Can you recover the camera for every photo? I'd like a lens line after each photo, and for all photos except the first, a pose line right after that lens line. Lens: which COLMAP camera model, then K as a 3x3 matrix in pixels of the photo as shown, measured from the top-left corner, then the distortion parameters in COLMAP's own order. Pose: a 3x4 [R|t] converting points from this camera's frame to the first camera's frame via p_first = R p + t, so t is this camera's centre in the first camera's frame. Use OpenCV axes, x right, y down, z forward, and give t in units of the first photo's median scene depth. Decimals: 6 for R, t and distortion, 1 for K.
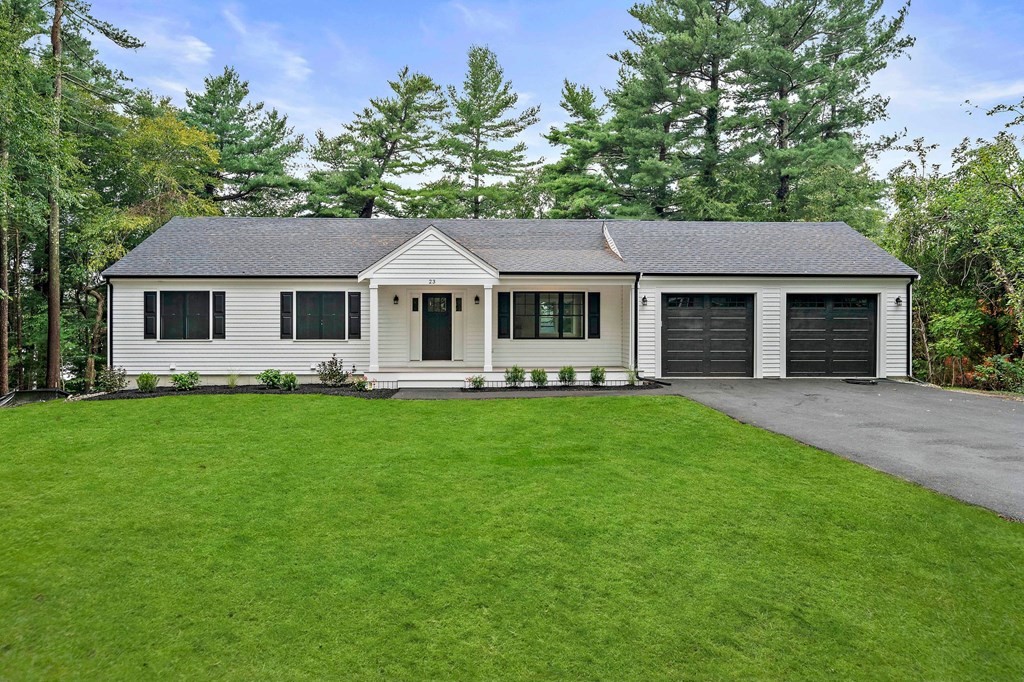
lens RADIAL K [[702.8, 0, 509.9], [0, 702.8, 334.0], [0, 0, 1]] dist [-0.000996, -0.014277]
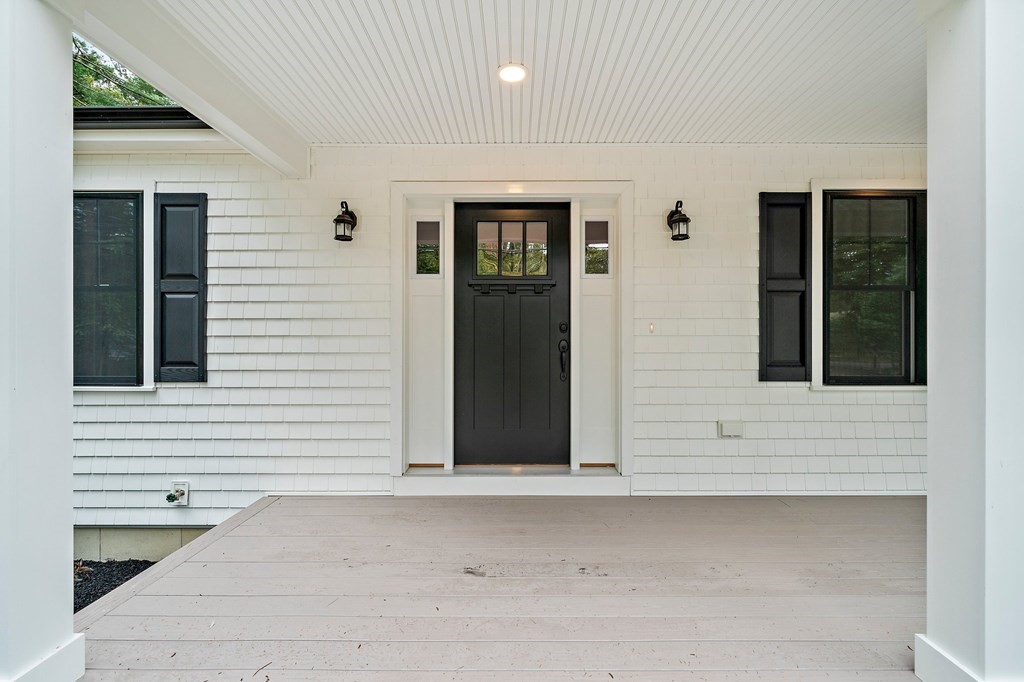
lens RADIAL K [[422.5, 0, 512.5], [0, 422.5, 343.1], [0, 0, 1]] dist [-0.008327, 0.000552]
pose [[0.999013, -0.000407, -0.044428, -0.097246], [-0.000512, 0.999786, -0.020663, -0.004056], [0.044427, 0.020665, 0.998799, 0.851992]]
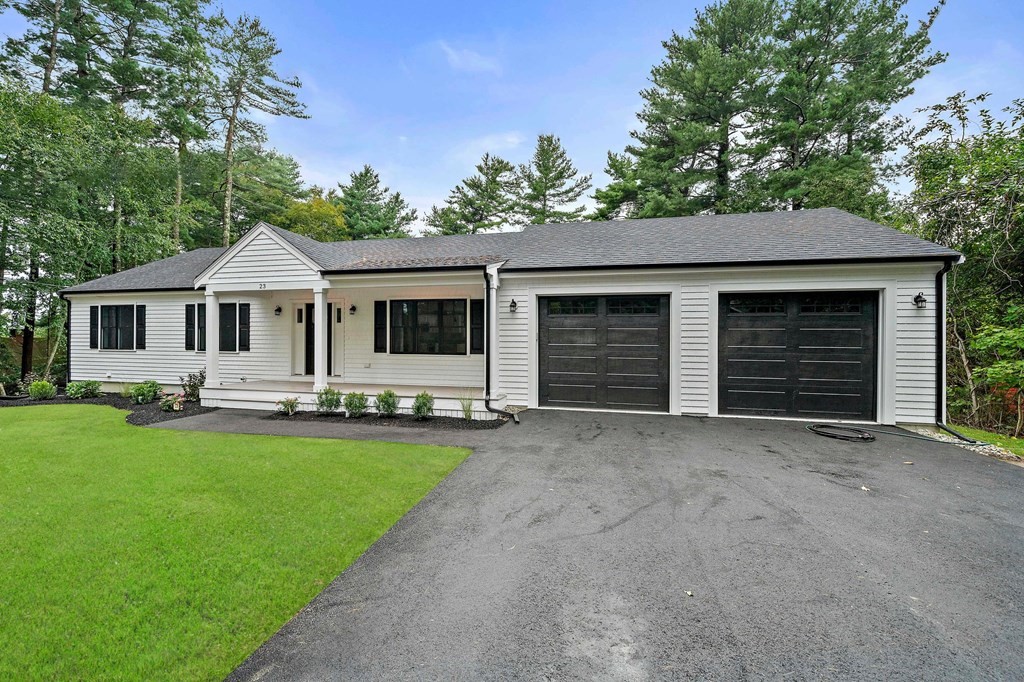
lens RADIAL K [[422.5, 0, 512.0], [0, 422.5, 343.7], [0, 0, 1]] dist [-0.008327, 0.000552]
pose [[0.962094, 0.008446, -0.272587, 0.300008], [-0.011613, 0.999882, -0.010007, -0.001624], [0.272470, 0.012793, 0.962079, 0.530539]]
